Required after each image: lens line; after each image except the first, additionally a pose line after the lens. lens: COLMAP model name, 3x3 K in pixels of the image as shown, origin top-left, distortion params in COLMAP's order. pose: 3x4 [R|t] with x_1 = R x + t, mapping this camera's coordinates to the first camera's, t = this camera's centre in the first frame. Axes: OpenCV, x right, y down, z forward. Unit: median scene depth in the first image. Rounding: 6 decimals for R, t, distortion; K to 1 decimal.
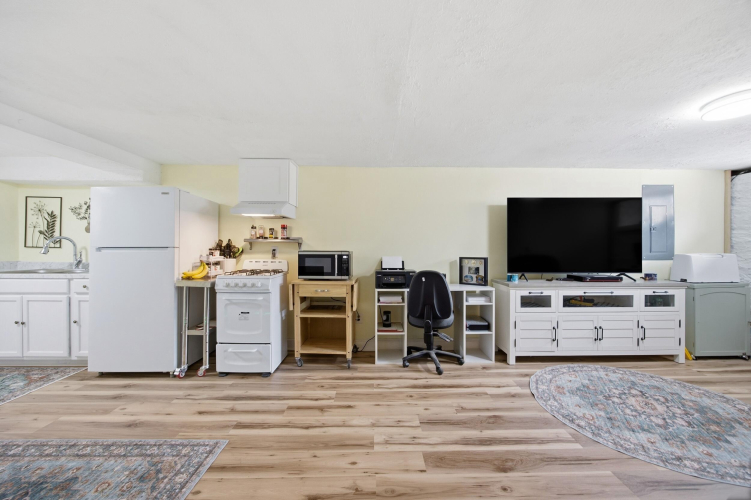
lens RADIAL K [[294.1, 0, 389.1], [0, 294.1, 250.6], [0, 0, 1]] dist [-0.019173, 0.004399]
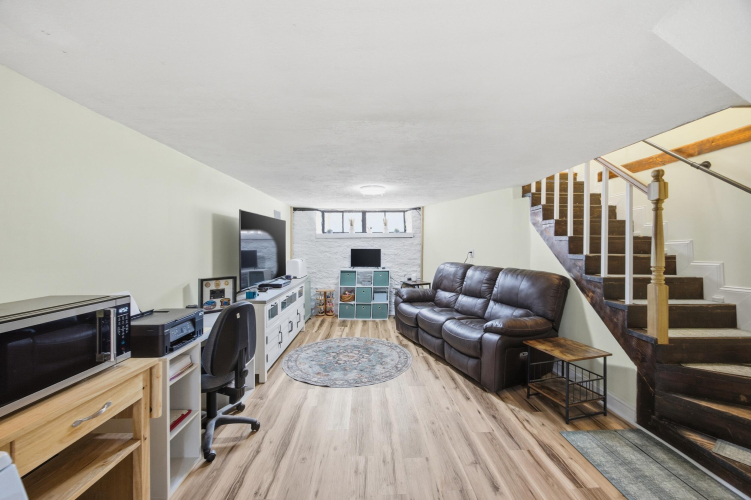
lens RADIAL K [[294.1, 0, 372.5], [0, 294.1, 246.4], [0, 0, 1]] dist [-0.019173, 0.004399]
pose [[-0.002115, -0.004572, 0.999987, -0.644486], [-0.000657, 0.999989, 0.004571, -0.083131], [-0.999998, -0.000647, -0.002118, 0.722305]]
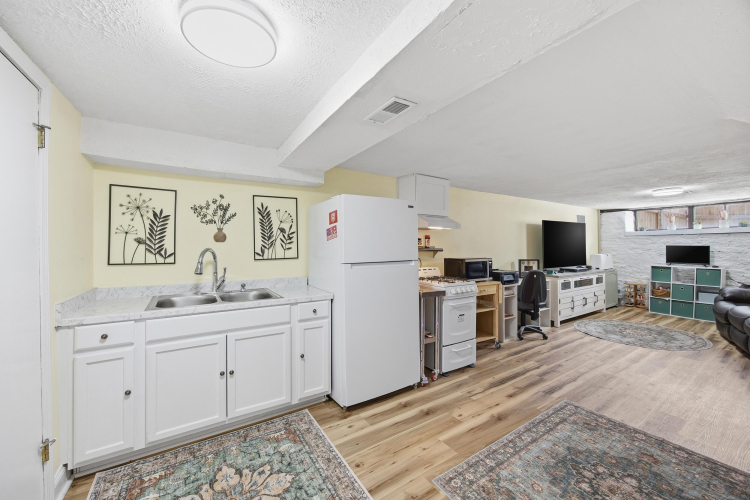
lens RADIAL K [[293.7, 0, 383.7], [0, 293.7, 240.6], [0, 0, 1]] dist [-0.019173, 0.004399]
pose [[0.844698, 0.004301, 0.535226, -1.390358], [0.003630, 0.999899, -0.013764, -0.067308], [-0.535231, 0.013569, 0.844597, 0.187203]]
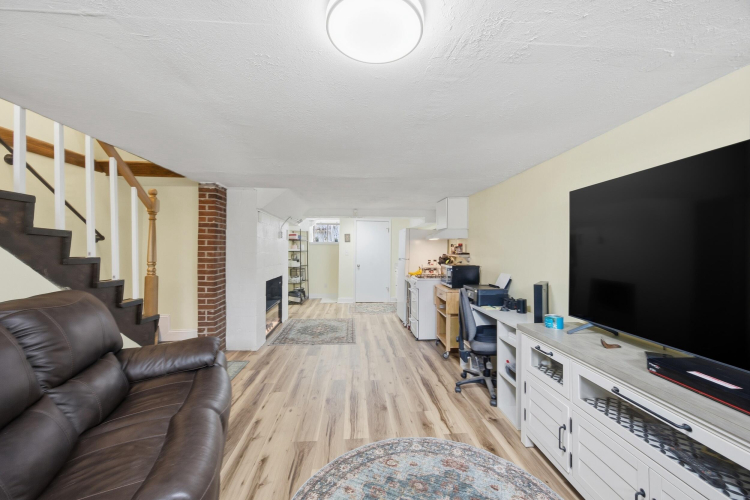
lens RADIAL K [[293.7, 0, 367.1], [0, 293.7, 251.1], [0, 0, 1]] dist [-0.019173, 0.004399]
pose [[0.024535, 0.001741, -0.999697, 1.232876], [-0.004689, 0.999988, 0.001626, -0.068661], [0.999688, 0.004647, 0.024542, 0.695715]]
